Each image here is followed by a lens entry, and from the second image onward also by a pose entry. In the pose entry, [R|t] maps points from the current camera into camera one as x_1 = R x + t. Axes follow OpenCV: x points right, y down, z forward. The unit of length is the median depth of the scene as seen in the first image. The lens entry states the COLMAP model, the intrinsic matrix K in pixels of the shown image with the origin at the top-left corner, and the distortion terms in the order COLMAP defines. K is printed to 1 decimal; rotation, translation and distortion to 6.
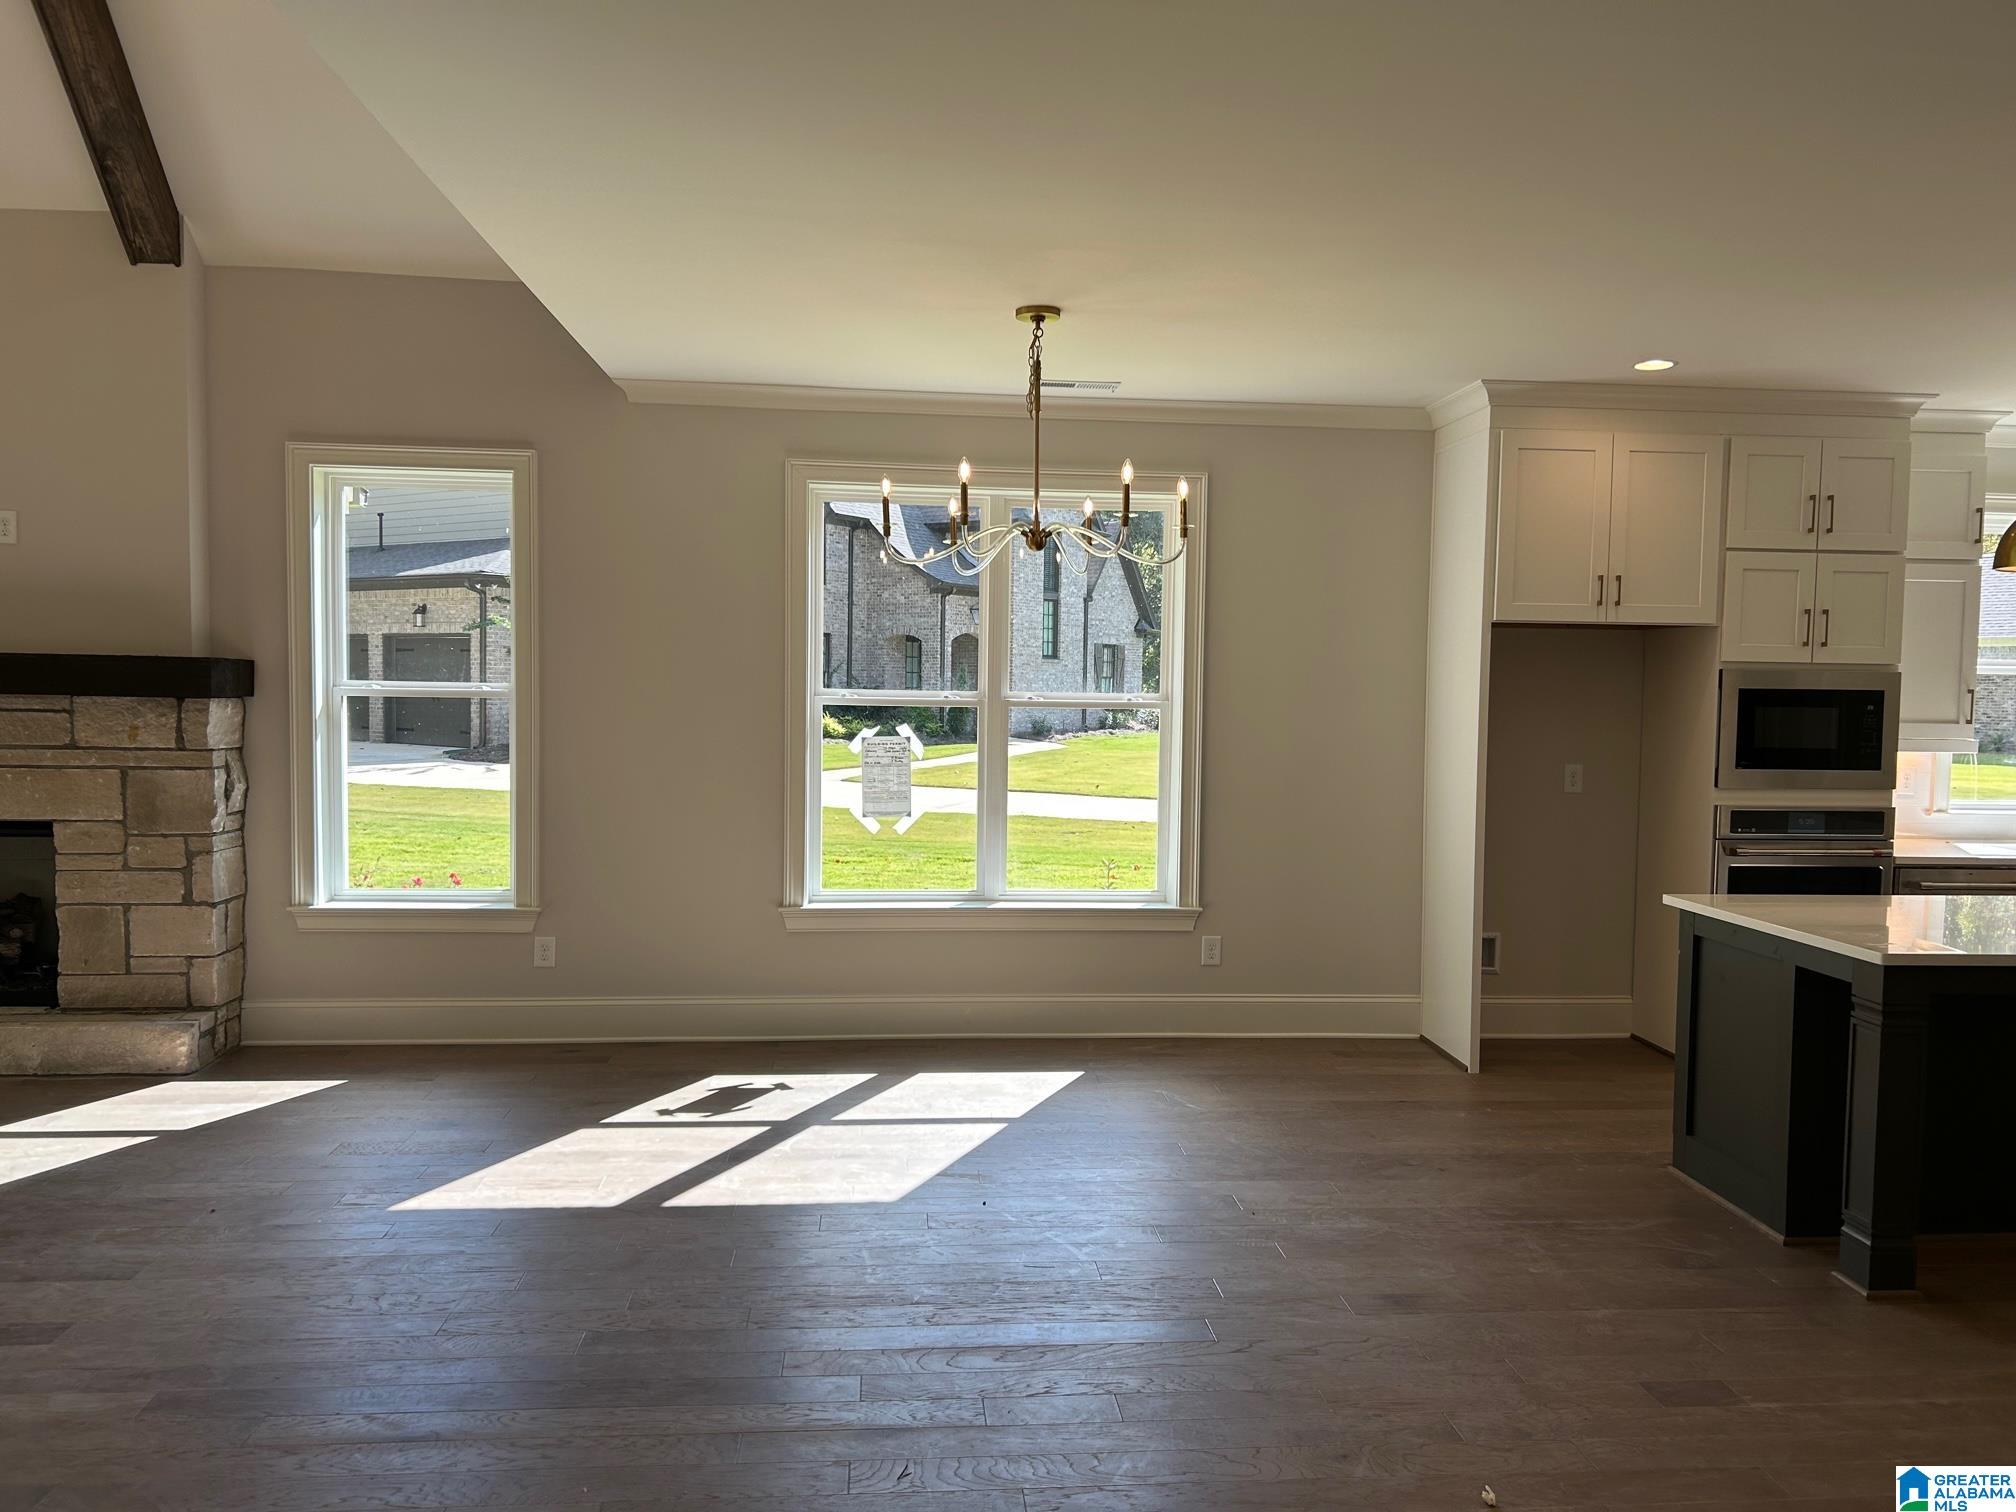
lens RADIAL K [[1522.4, 0, 1029.4], [0, 1522.4, 761.4], [0, 0, 1]] dist [0.078585, -0.086672]
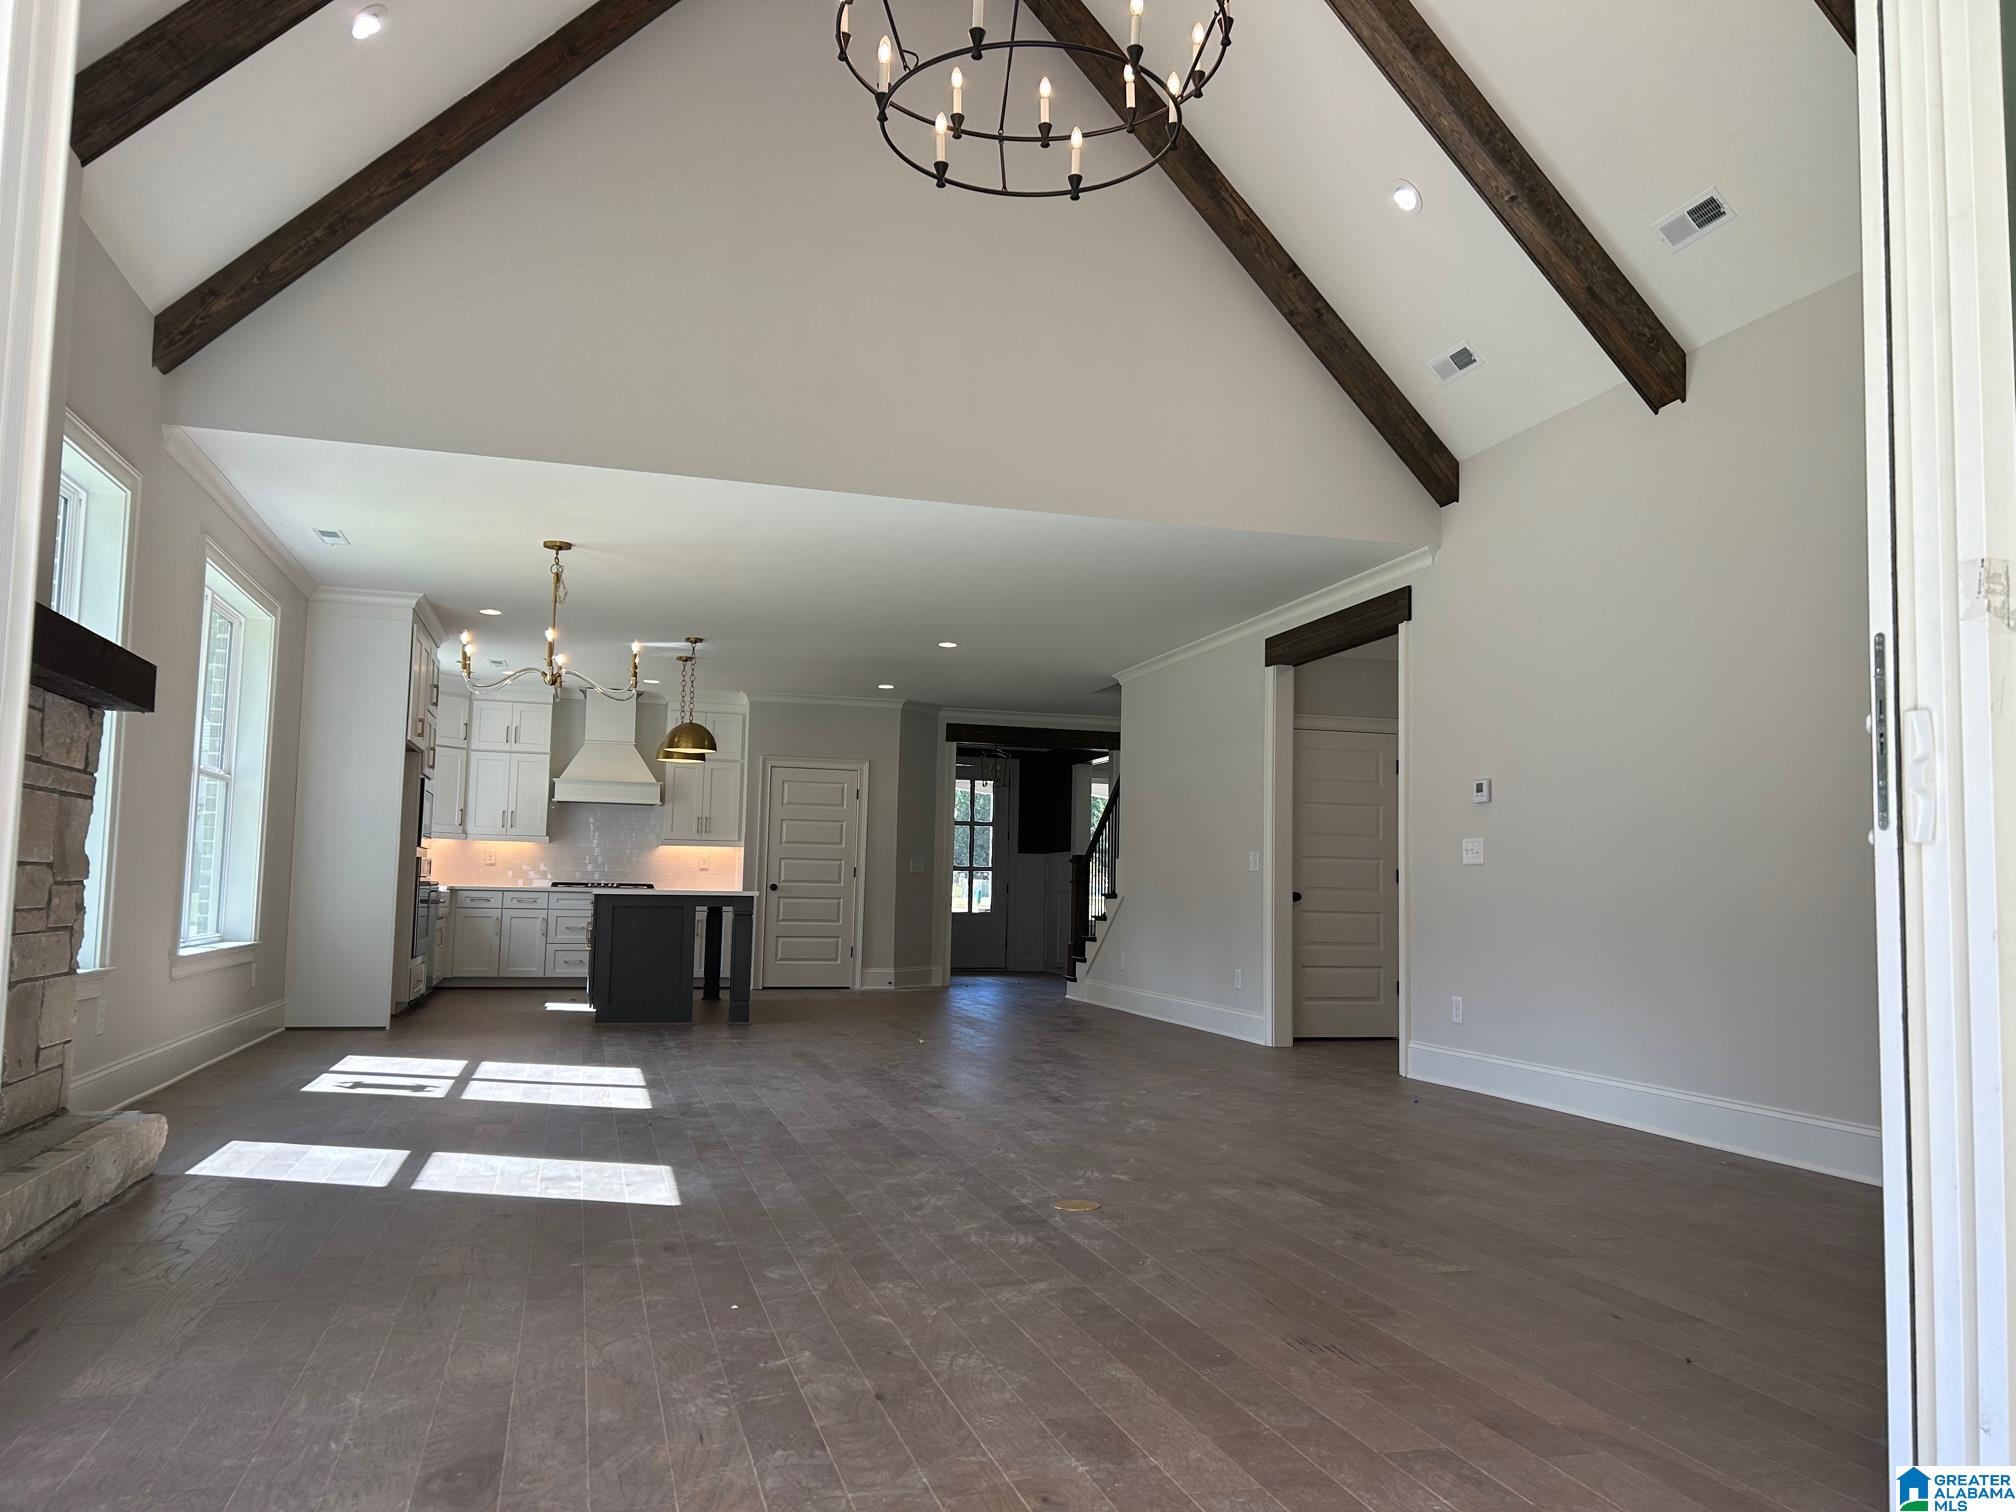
lens RADIAL K [[1509.7, 0, 1057.4], [0, 1509.7, 760.3], [0, 0, 1]] dist [0.014112, 0.004460]
pose [[-0.209737, 0.066804, 0.975473, -1.397006], [0.029747, 0.997637, -0.061925, 0.048538], [-0.977305, 0.016030, -0.211229, 0.680740]]
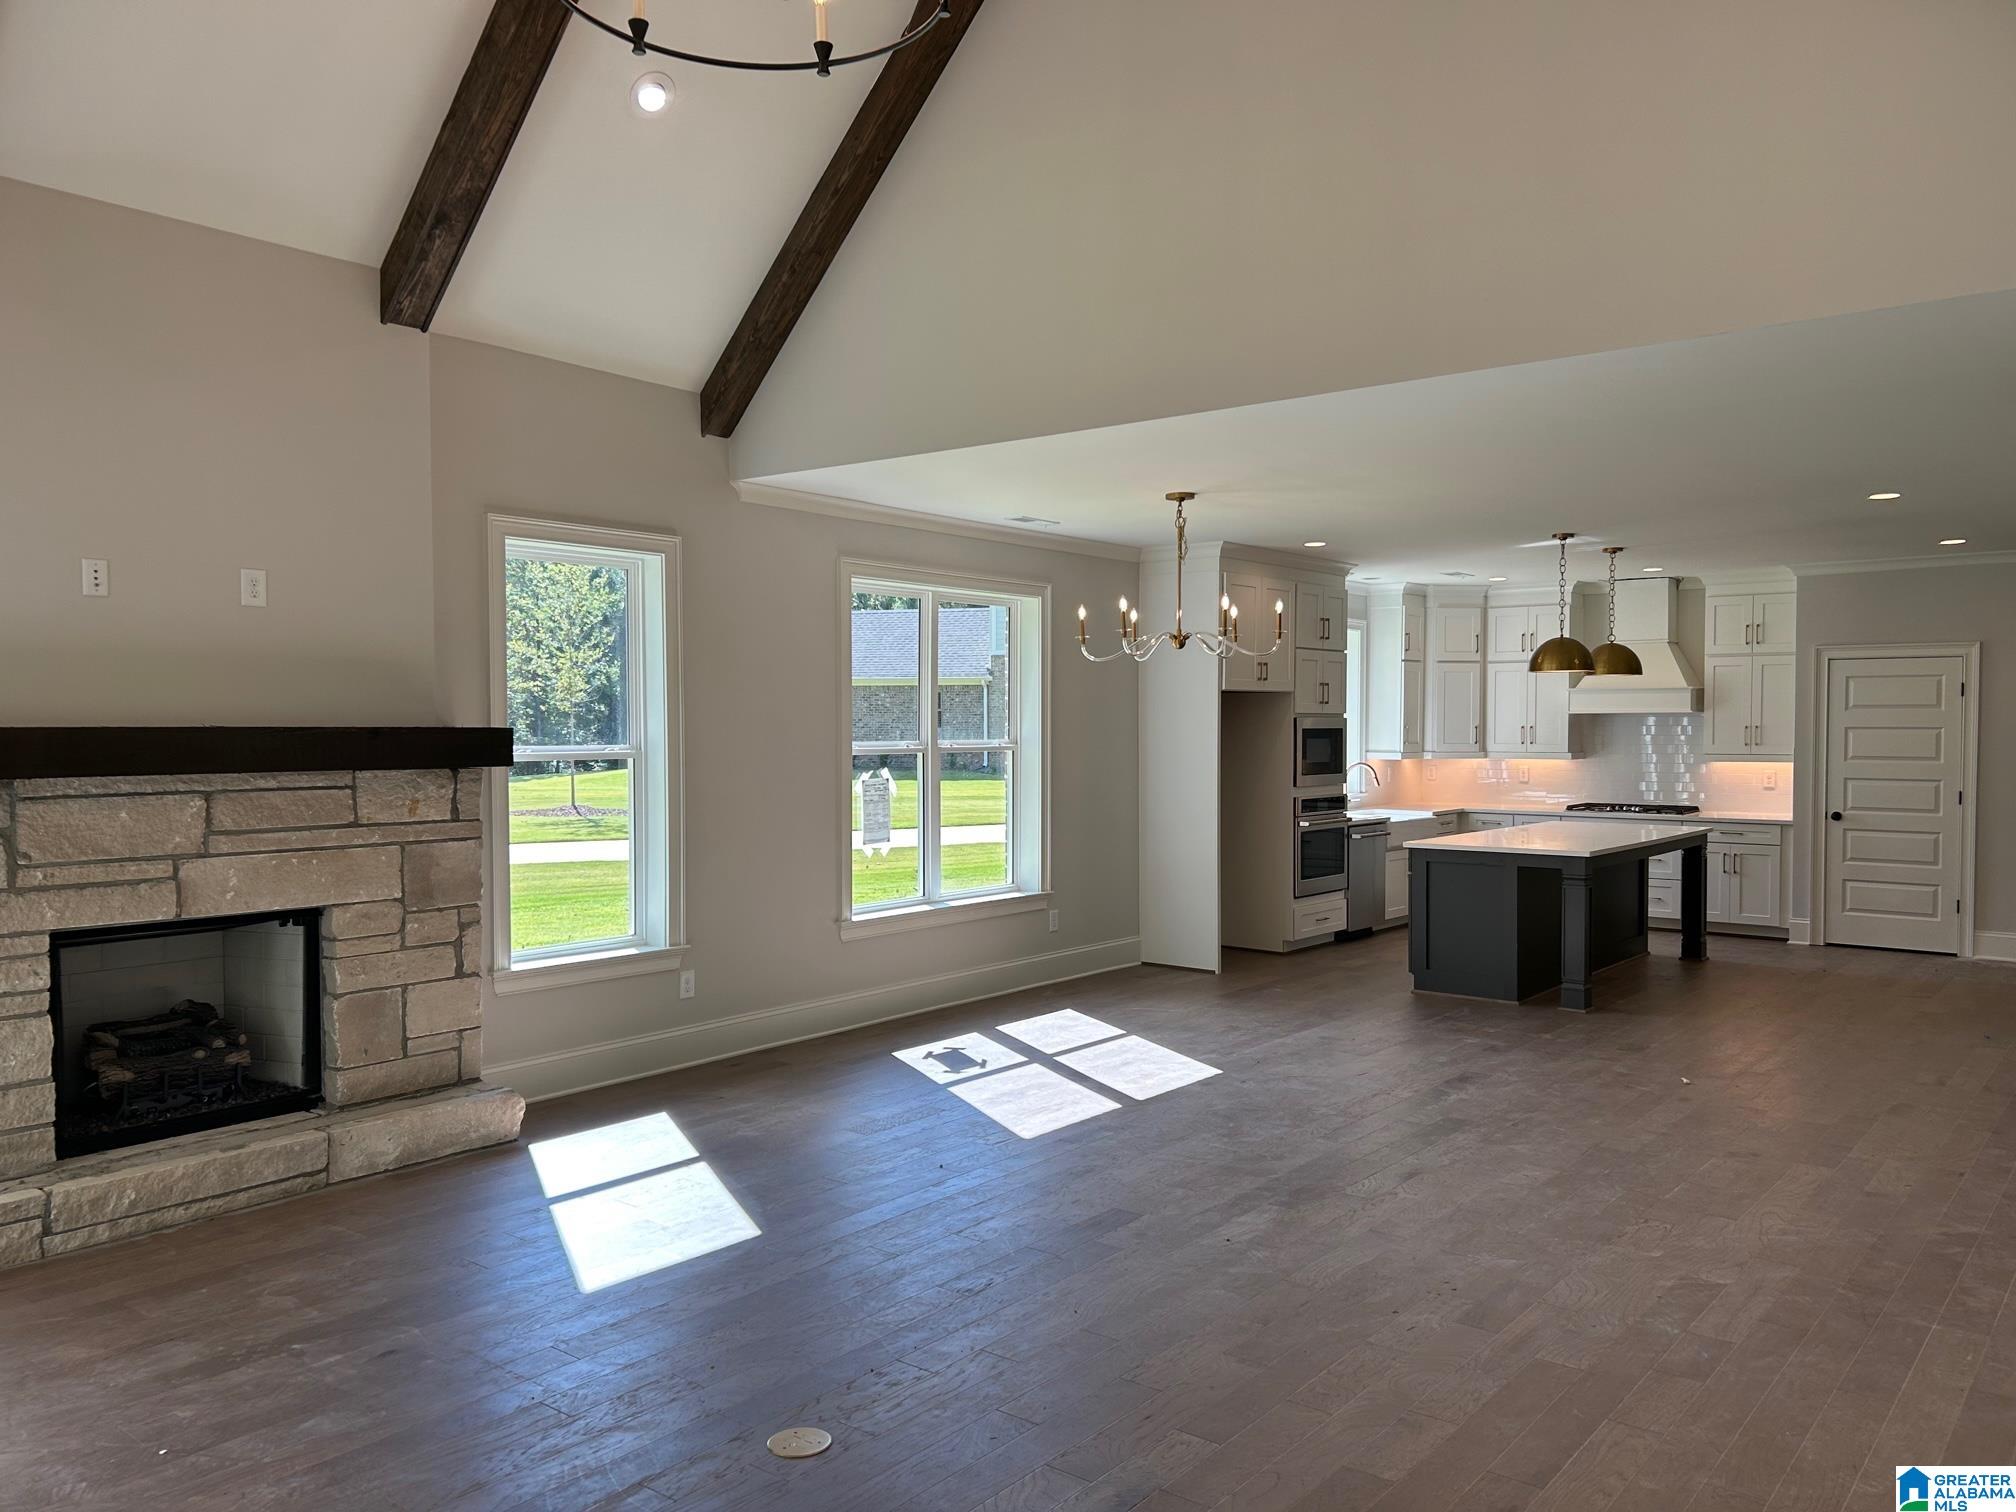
lens RADIAL K [[1522.4, 0, 1029.4], [0, 1522.4, 761.4], [0, 0, 1]] dist [0.078585, -0.086672]
pose [[0.684192, -0.034760, 0.728473, -1.011596], [0.050076, 0.998745, 0.000624, -0.027785], [-0.727580, 0.036052, 0.685075, 0.056089]]
